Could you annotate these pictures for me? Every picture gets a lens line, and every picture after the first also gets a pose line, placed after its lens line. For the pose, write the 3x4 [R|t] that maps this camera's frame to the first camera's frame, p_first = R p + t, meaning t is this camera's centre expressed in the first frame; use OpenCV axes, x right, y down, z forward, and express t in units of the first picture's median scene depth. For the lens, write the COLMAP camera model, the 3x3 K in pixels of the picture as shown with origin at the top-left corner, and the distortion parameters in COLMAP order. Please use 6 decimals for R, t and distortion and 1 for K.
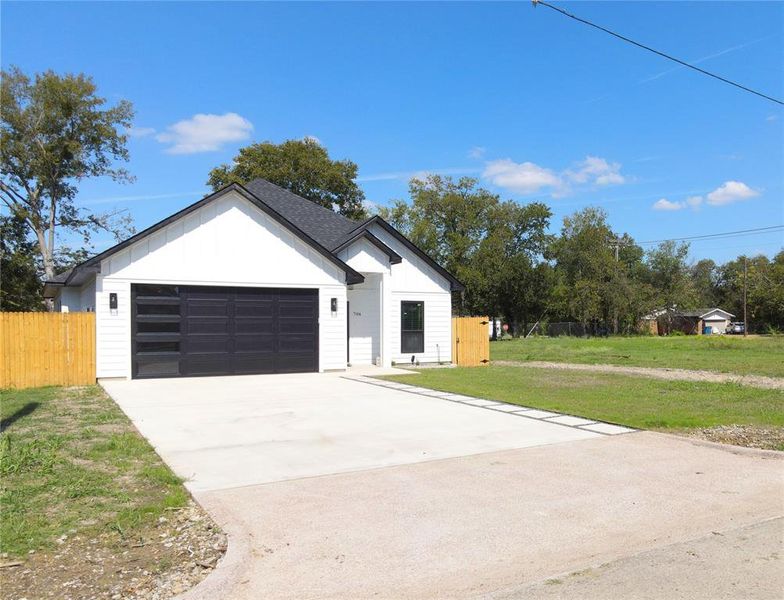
lens RADIAL K [[705.6, 0, 484.9], [0, 705.6, 334.4], [0, 0, 1]] dist [-0.013459, 0.014389]
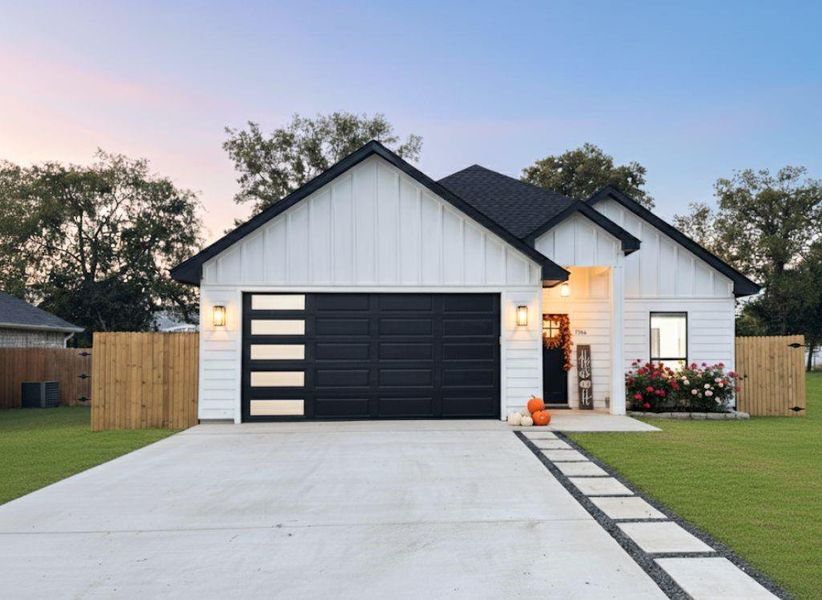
lens RADIAL K [[632.2, 0, 452.1], [0, 632.2, 339.3], [0, 0, 1]] dist [0.035682, 0.000766]
pose [[0.863404, -0.009099, -0.504432, 0.015683], [-0.005329, 0.999617, -0.027153, -0.003433], [0.504486, 0.026133, 0.863025, 0.295923]]
